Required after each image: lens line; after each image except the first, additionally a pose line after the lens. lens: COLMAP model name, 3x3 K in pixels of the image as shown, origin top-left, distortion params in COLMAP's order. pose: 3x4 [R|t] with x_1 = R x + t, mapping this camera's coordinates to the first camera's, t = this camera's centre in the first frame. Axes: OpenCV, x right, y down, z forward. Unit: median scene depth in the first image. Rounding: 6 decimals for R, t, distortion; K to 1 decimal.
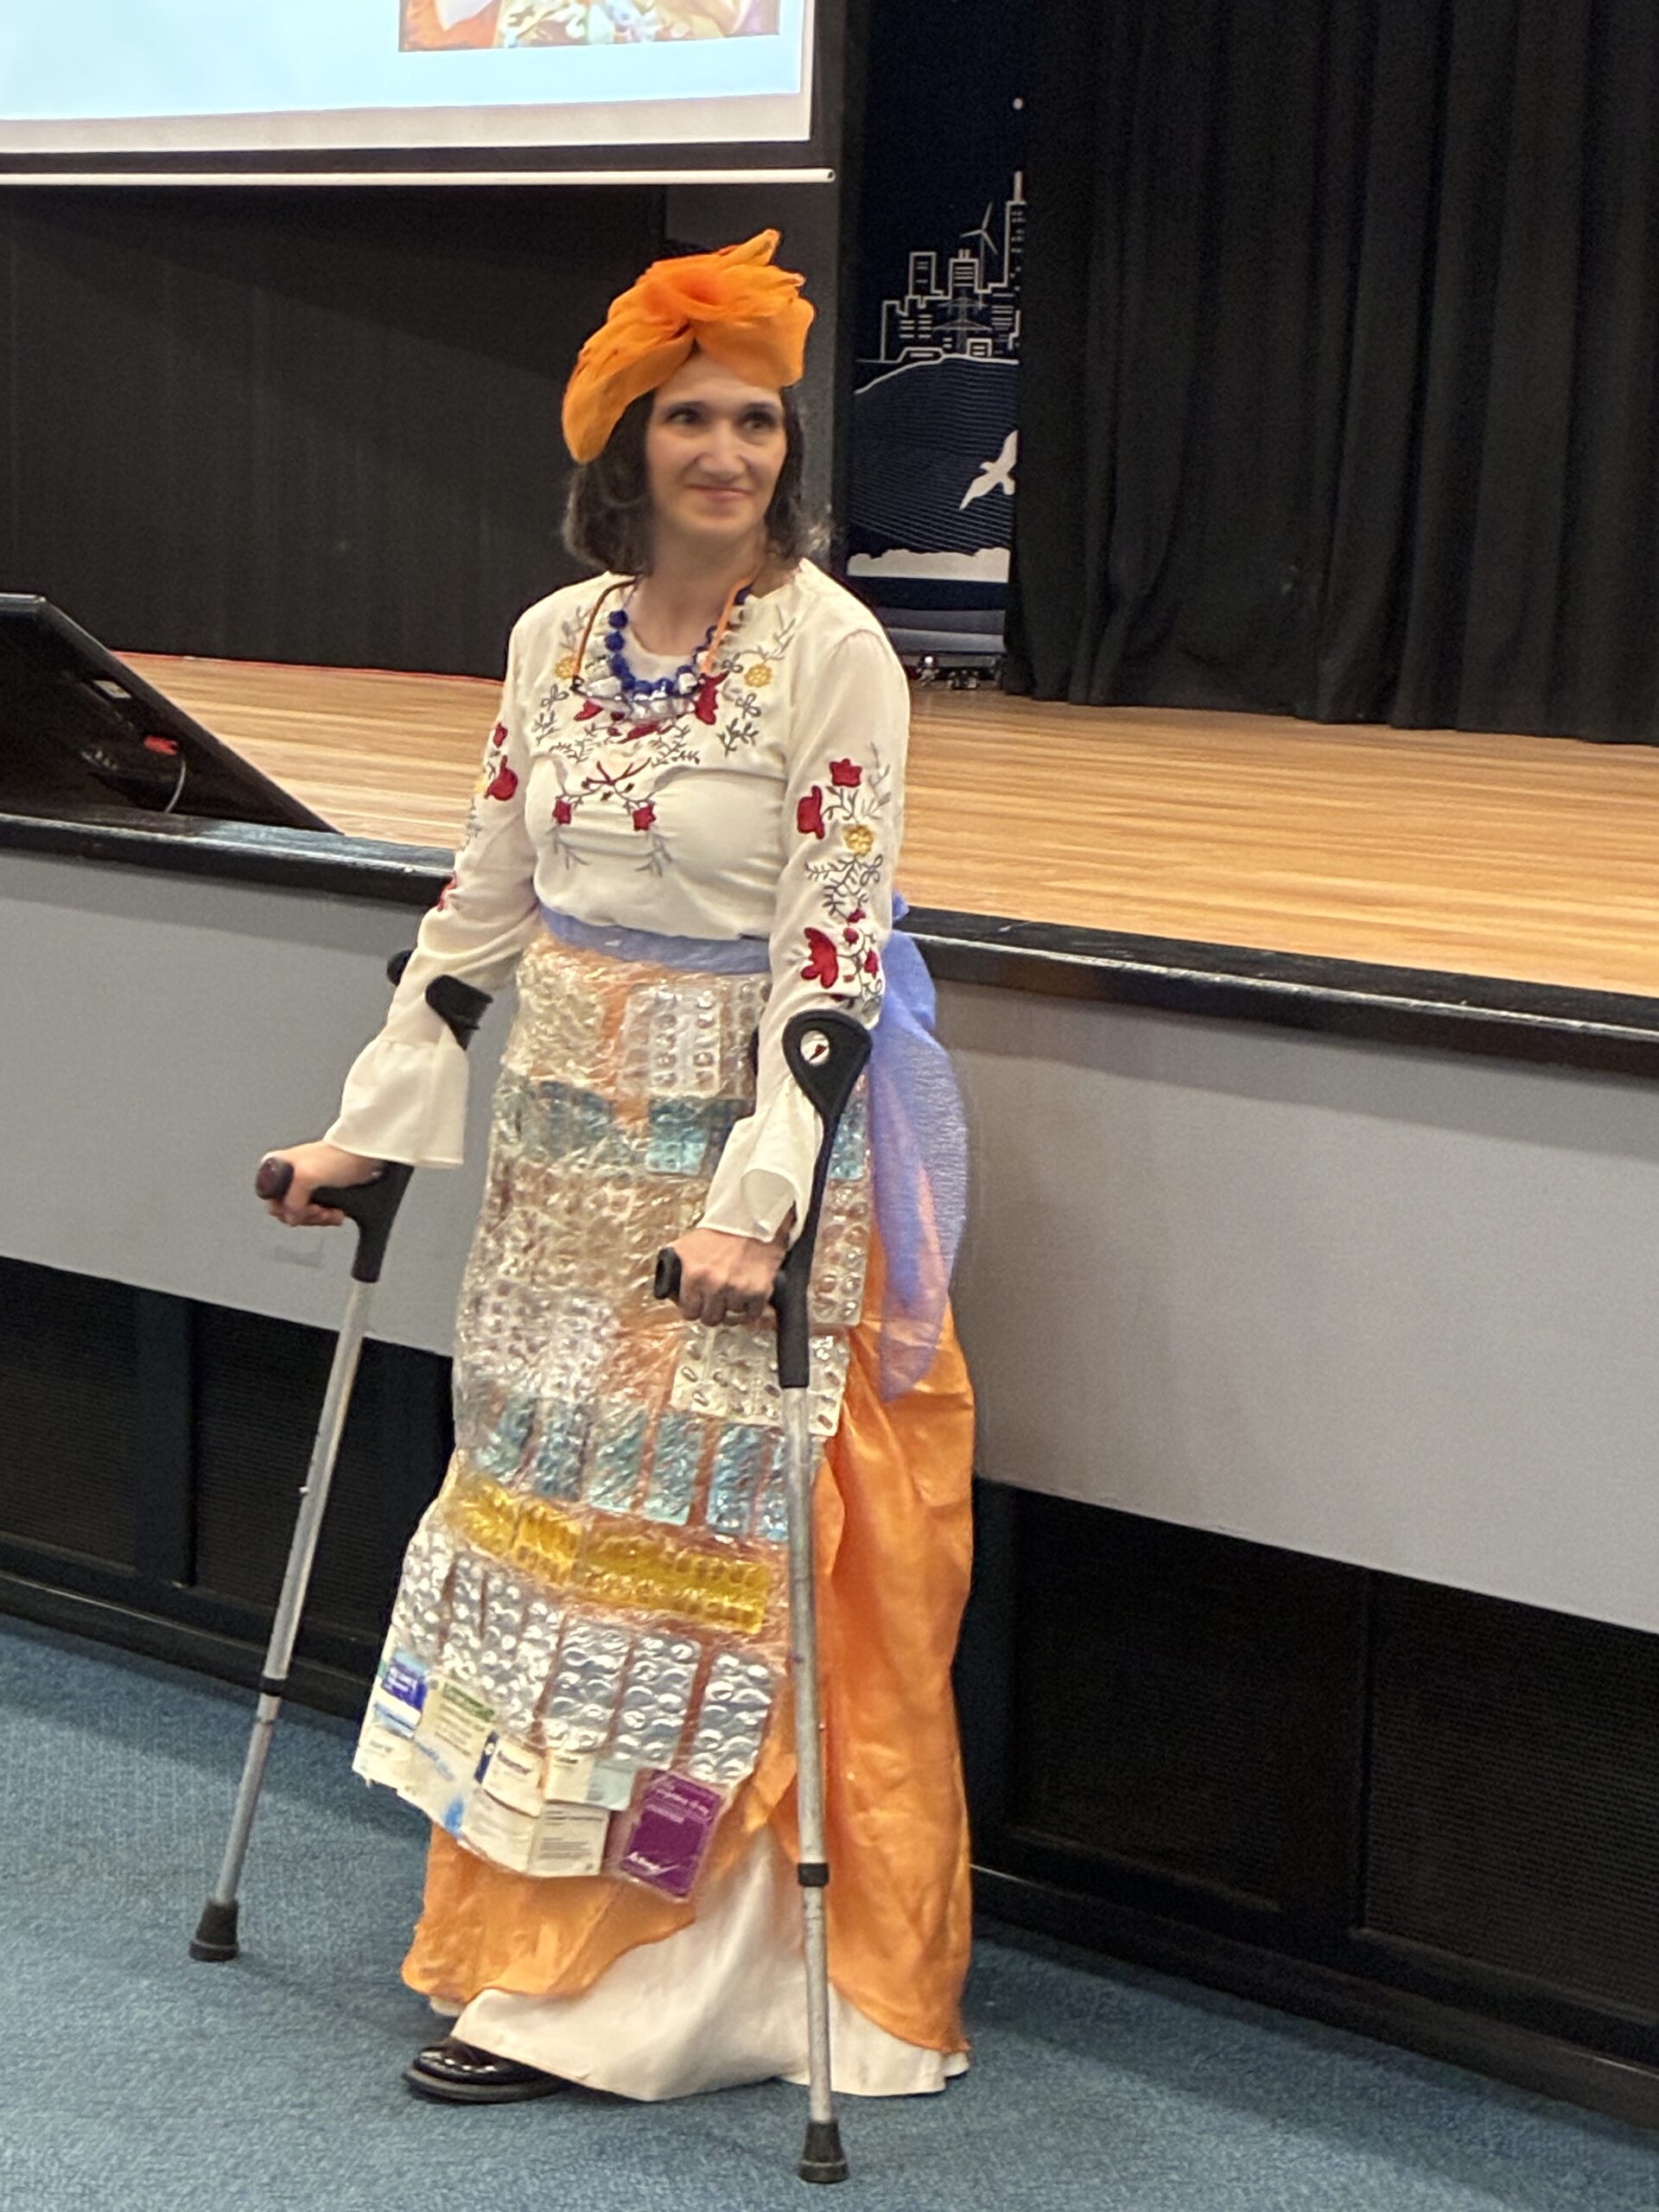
lens RADIAL K [[5250.9, 0, 827.6], [0, 5250.9, 1107.0], [0, 0, 1]] dist [0.158898, 0.000000]
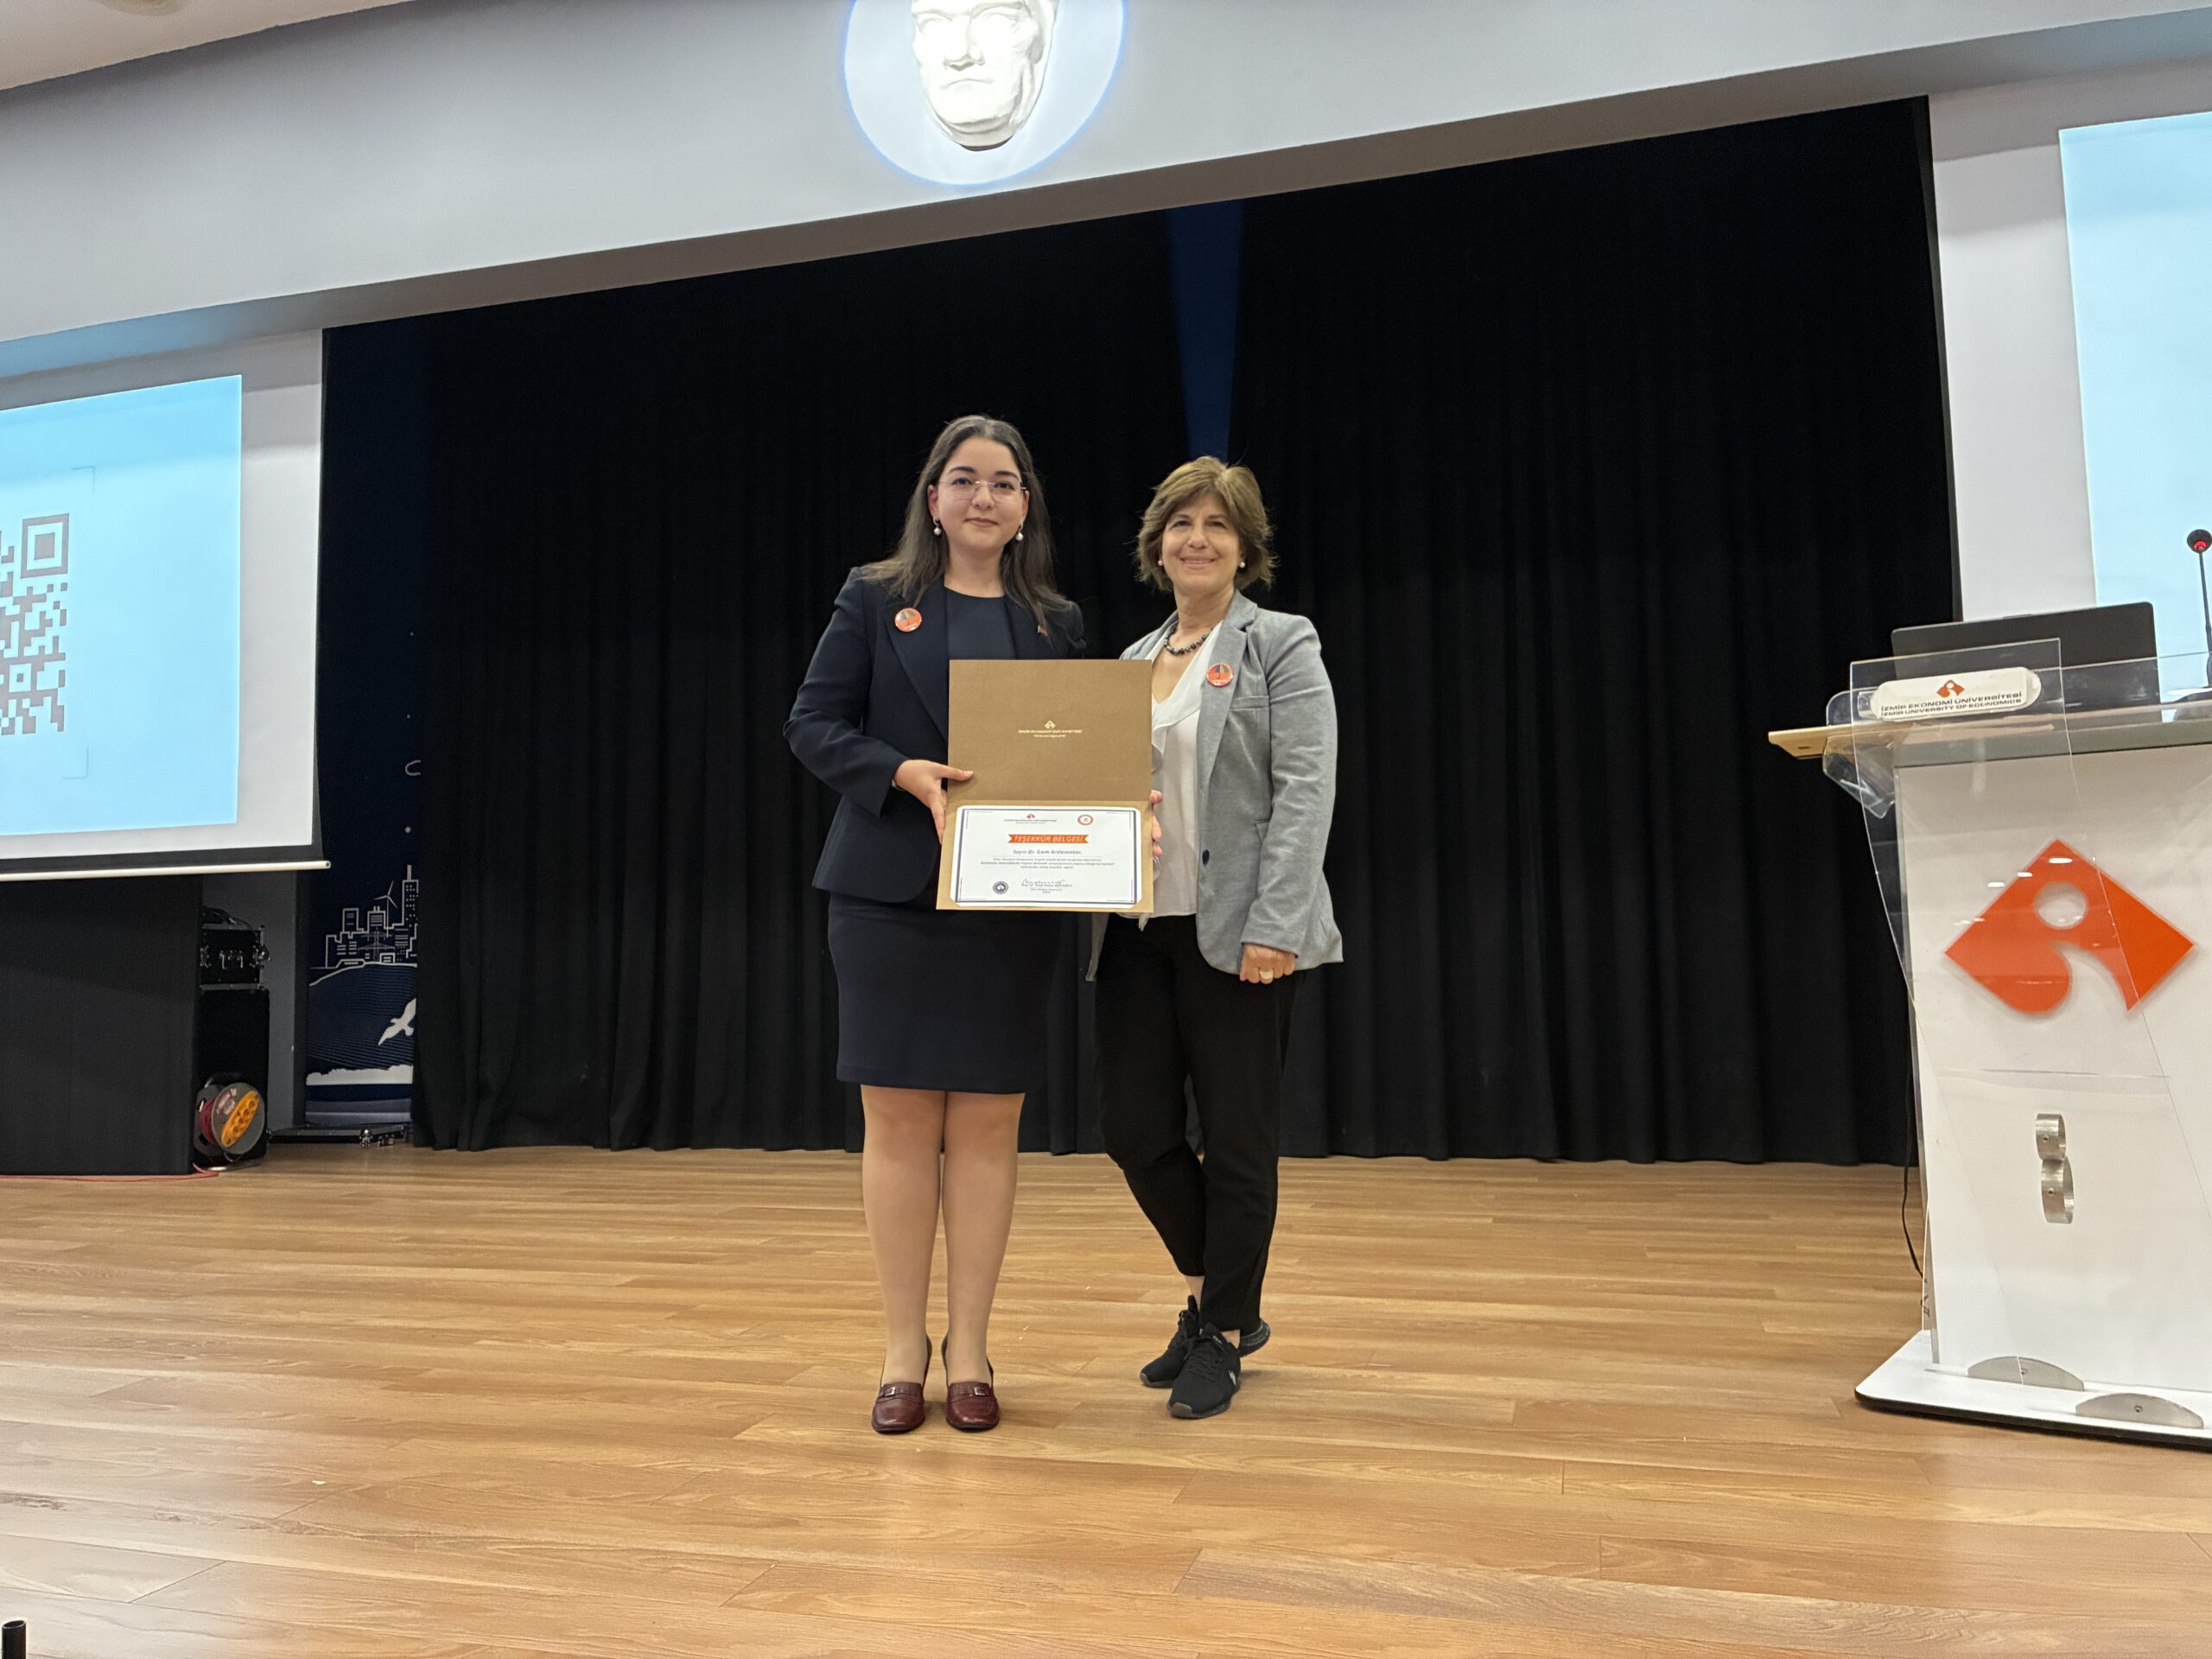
lens RADIAL K [[1675.3, 0, 1106.8], [0, 1675.3, 835.1], [0, 0, 1]] dist [0.044787, 0.003555]
pose [[0.874204, -0.016597, 0.485275, -0.038015], [0.112234, 0.979258, -0.168692, -0.057627], [-0.472410, 0.201936, 0.857934, 0.361155]]
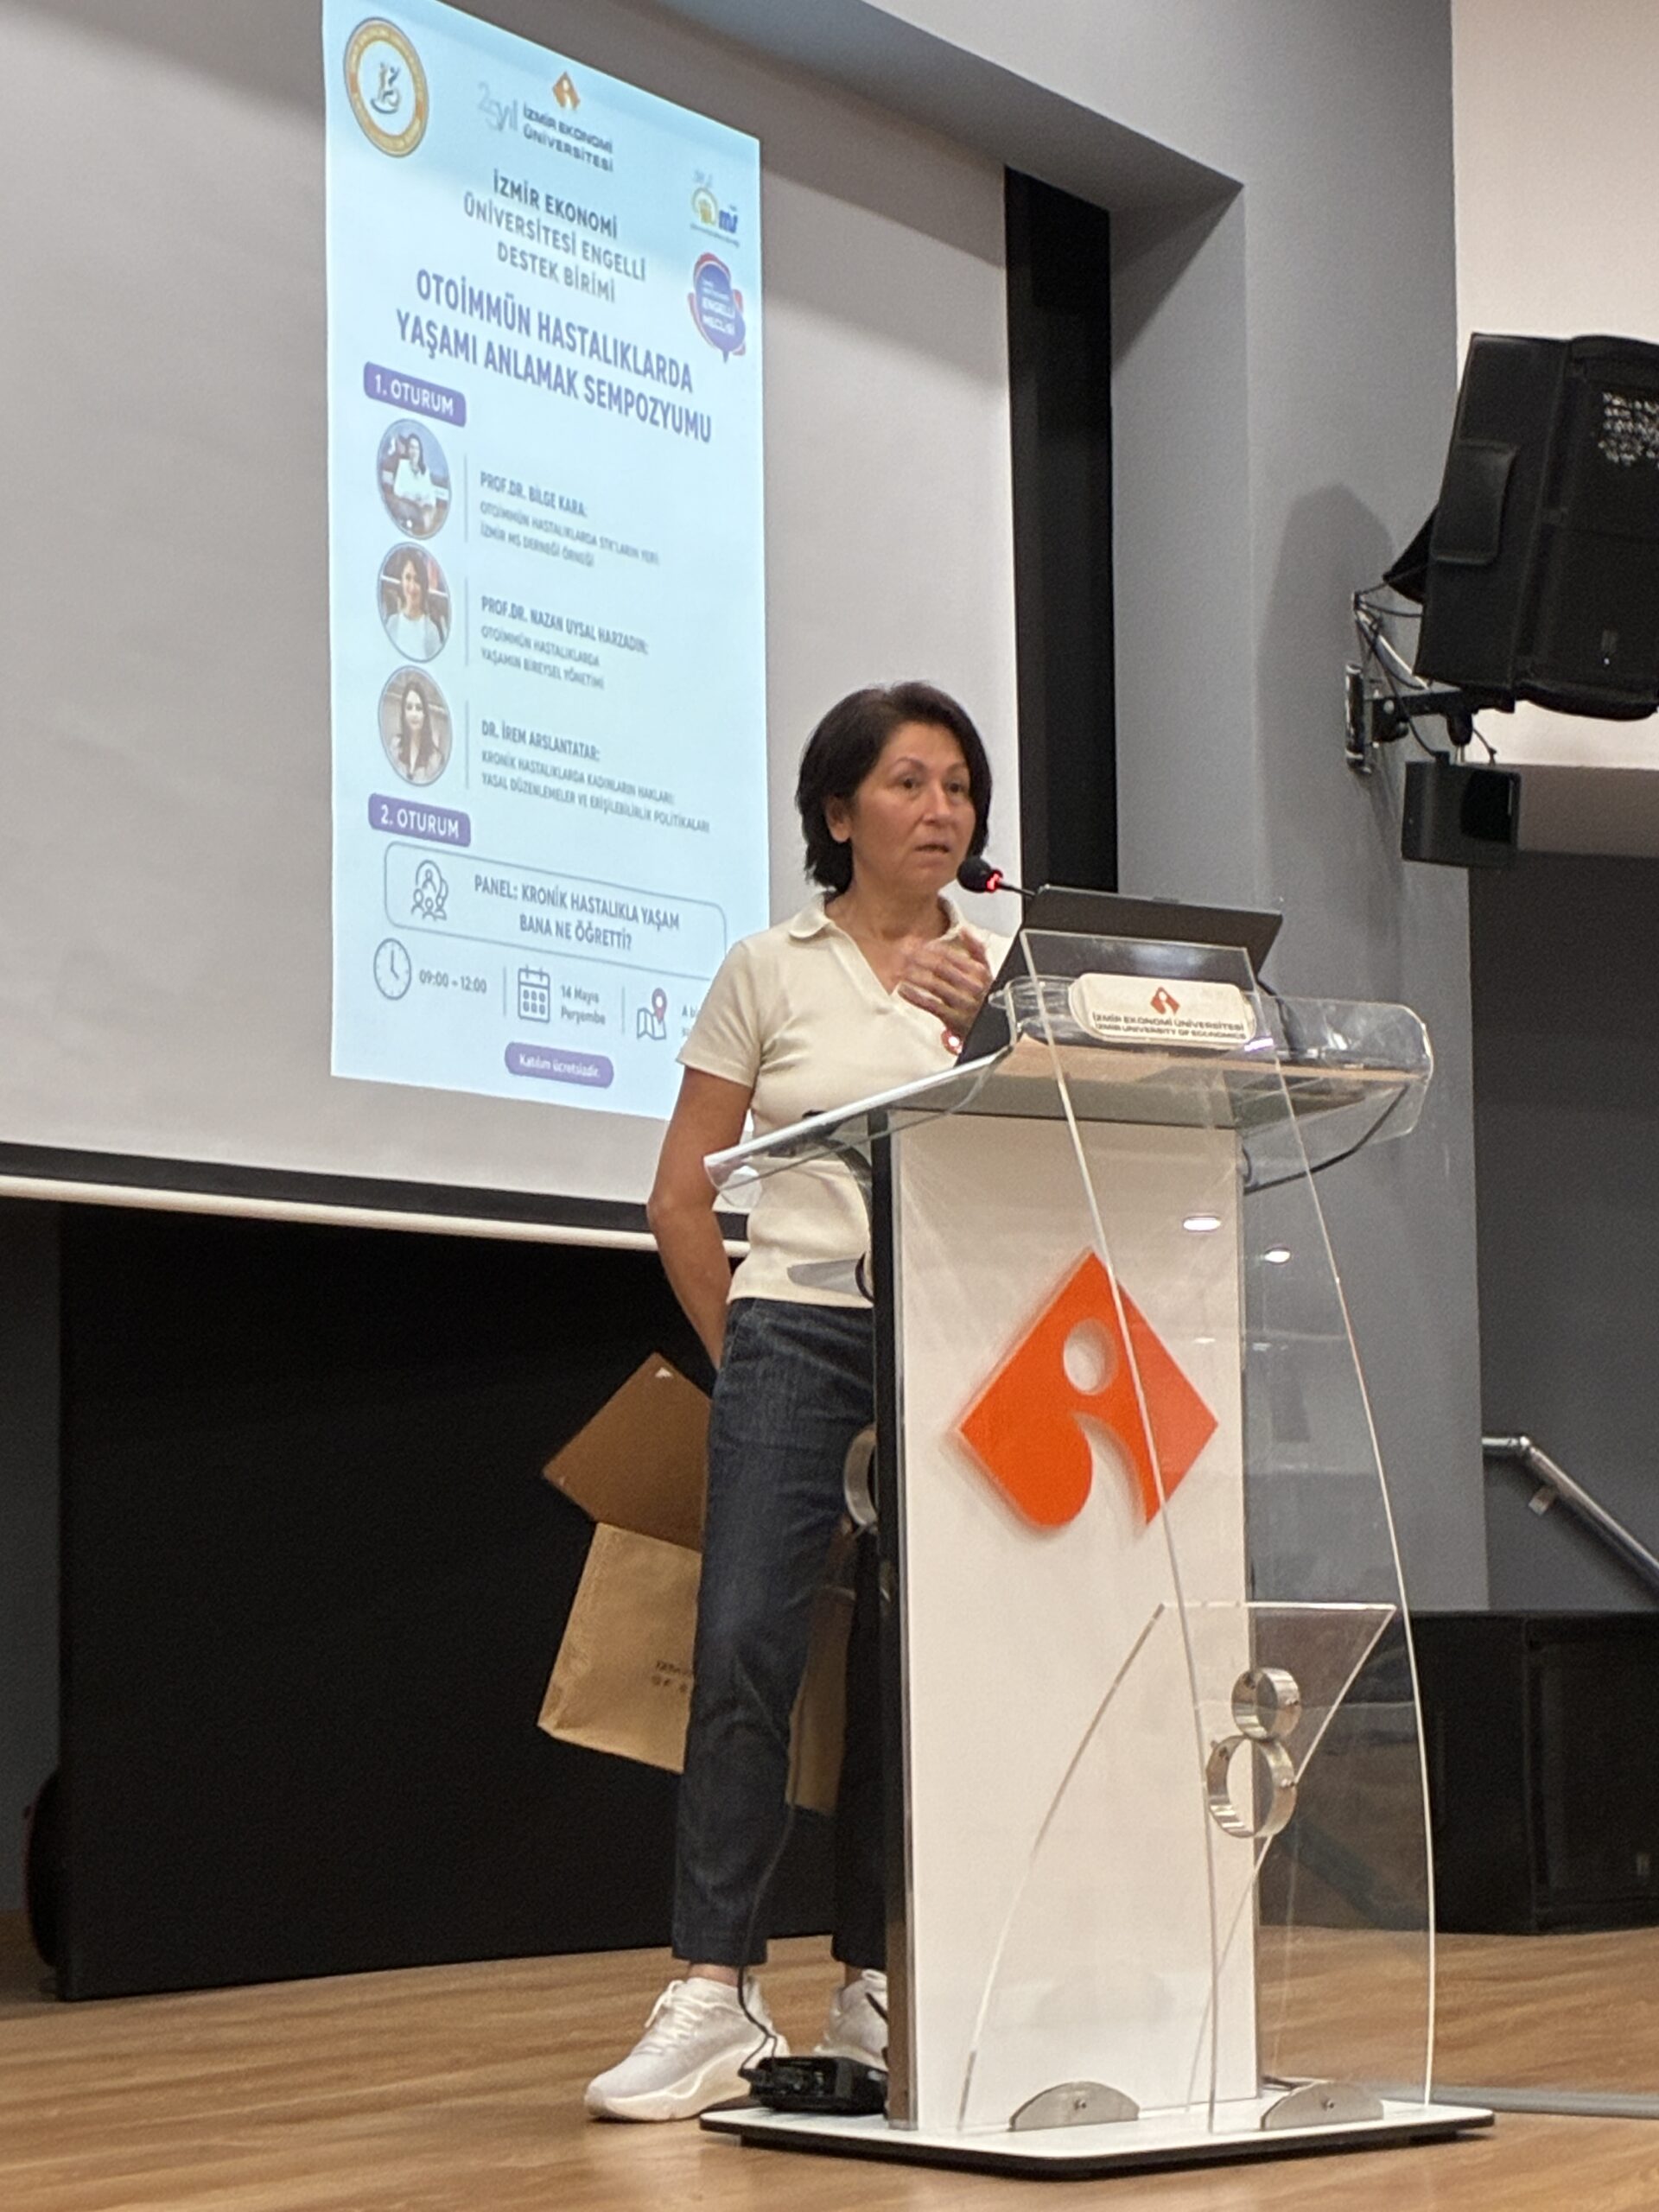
lens RADIAL K [[5250.9, 0, 840.0], [0, 5250.9, 1097.2], [0, 0, 1]] dist [0.158898, 0.000000]
pose [[-0.243402, 0.048234, 0.968725, -0.419958], [0.123518, 0.992172, -0.018366, -0.116215], [-0.962028, 0.115184, -0.247455, 0.859688]]
